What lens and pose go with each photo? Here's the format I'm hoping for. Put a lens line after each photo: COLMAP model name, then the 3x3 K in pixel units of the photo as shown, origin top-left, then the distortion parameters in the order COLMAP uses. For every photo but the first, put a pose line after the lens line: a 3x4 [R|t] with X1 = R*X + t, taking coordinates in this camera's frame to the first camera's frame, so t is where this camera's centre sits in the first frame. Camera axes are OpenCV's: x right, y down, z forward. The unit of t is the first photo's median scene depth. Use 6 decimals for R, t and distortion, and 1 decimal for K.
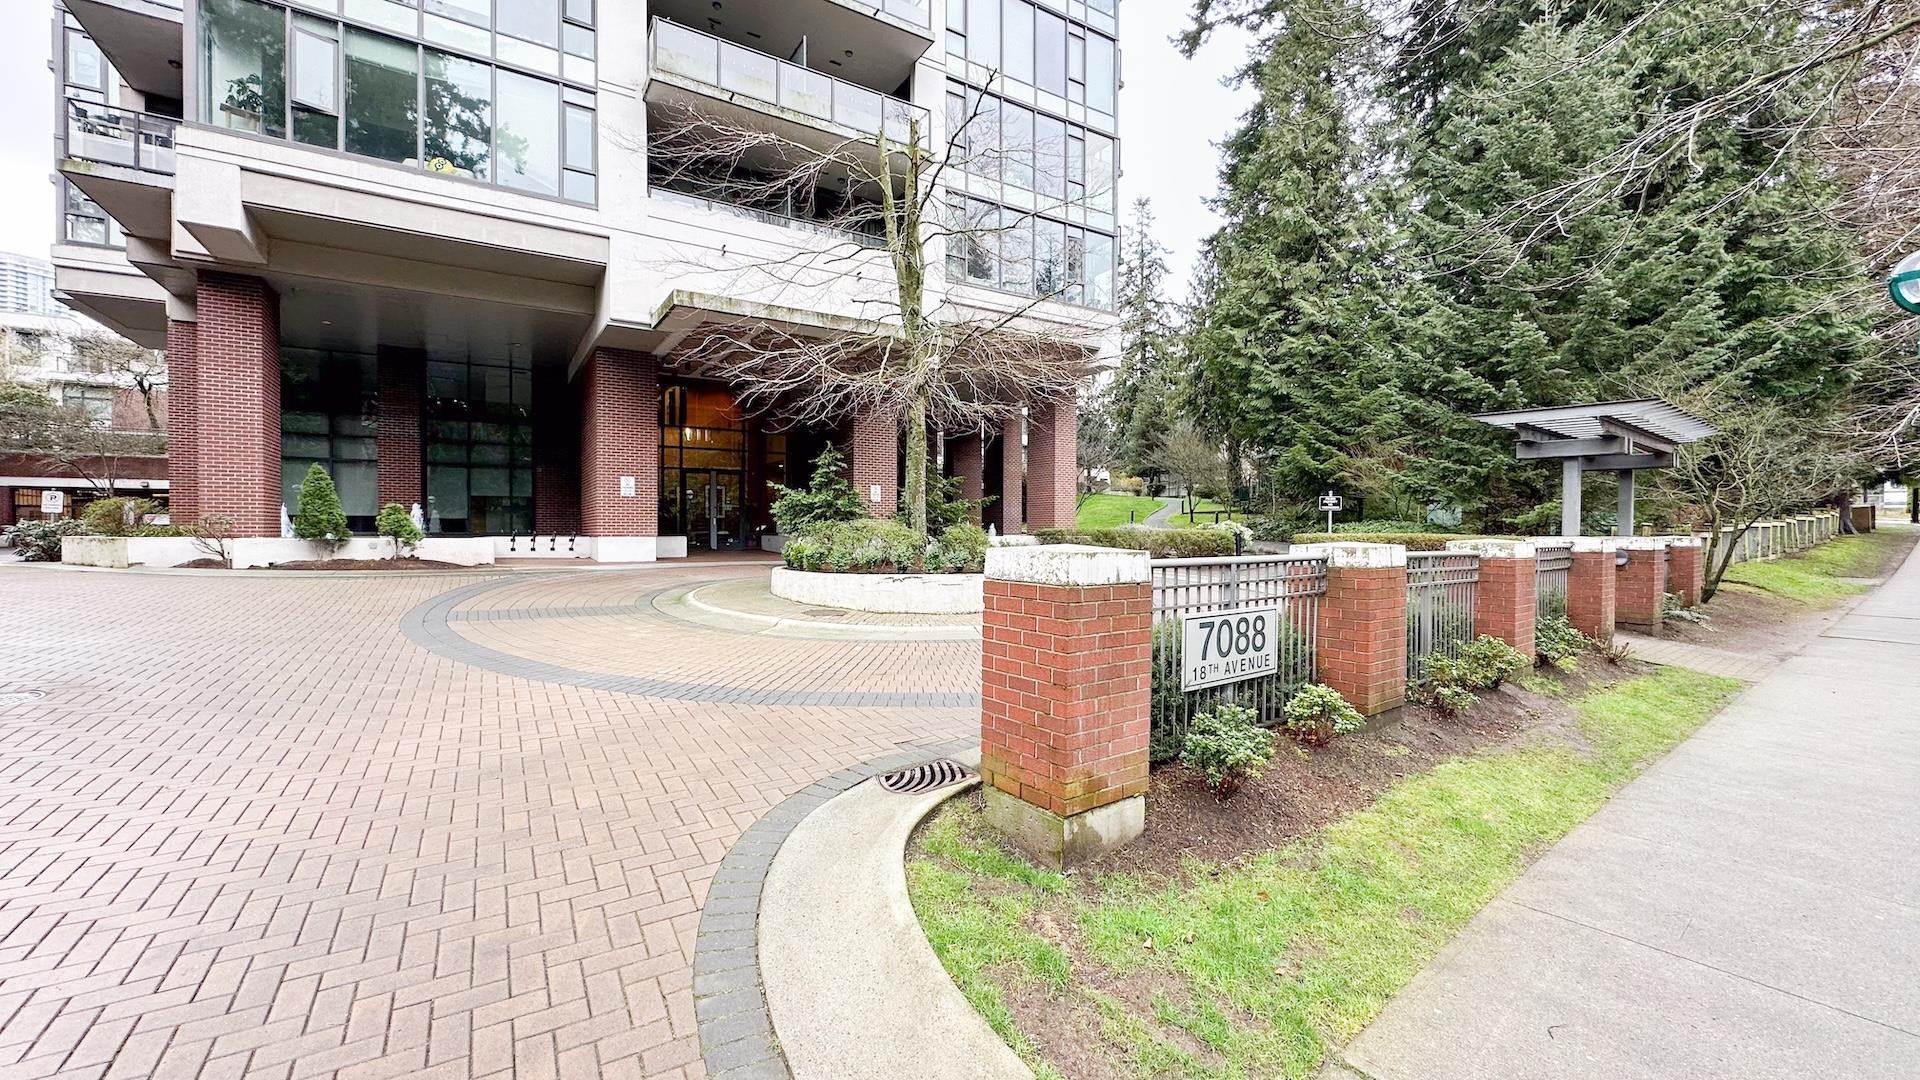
lens RADIAL K [[764.8, 0, 959.1], [0, 764.8, 538.1], [0, 0, 1]] dist [-0.000530, 0.000122]
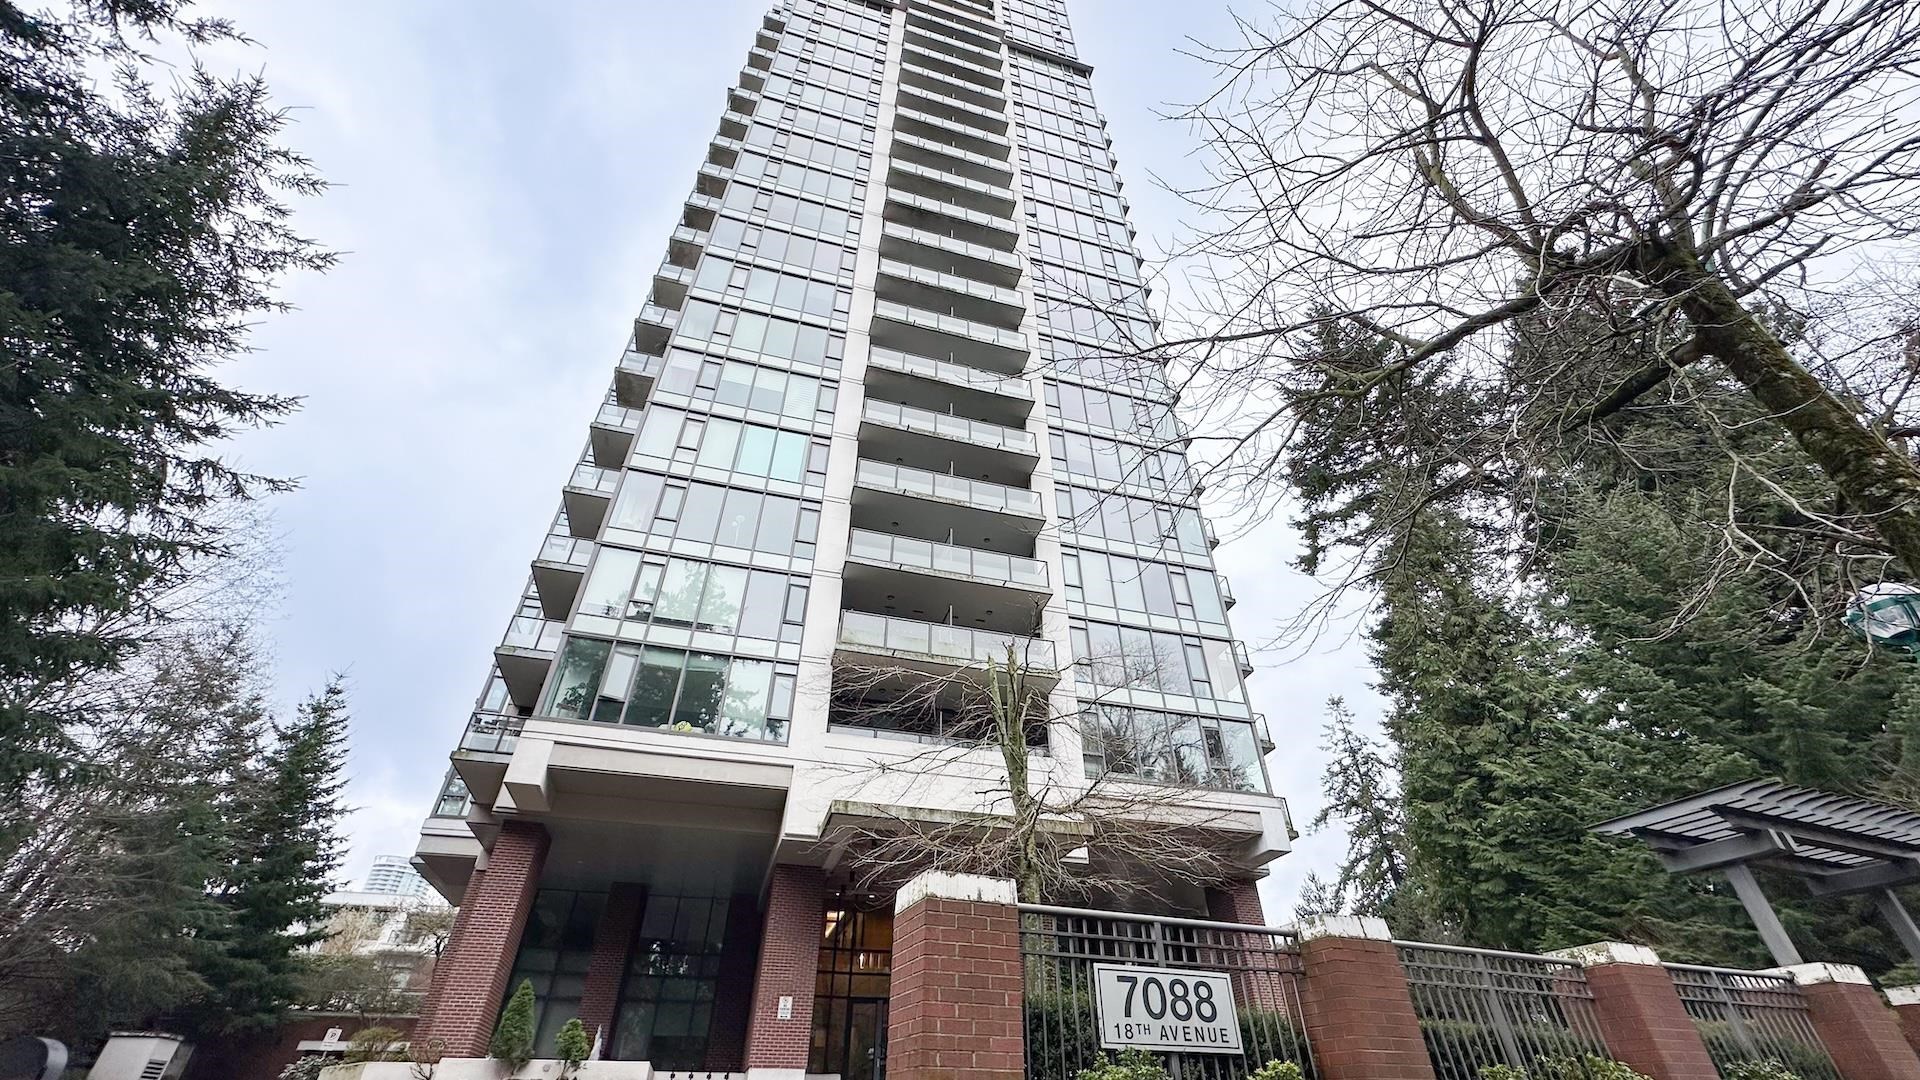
lens RADIAL K [[764.8, 0, 959.1], [0, 764.8, 538.1], [0, 0, 1]] dist [-0.000530, 0.000122]
pose [[0.960005, -0.176414, -0.217415, 0.116086], [0.002204, 0.781262, -0.624199, 0.078934], [0.279975, 0.598755, 0.750404, -0.063788]]
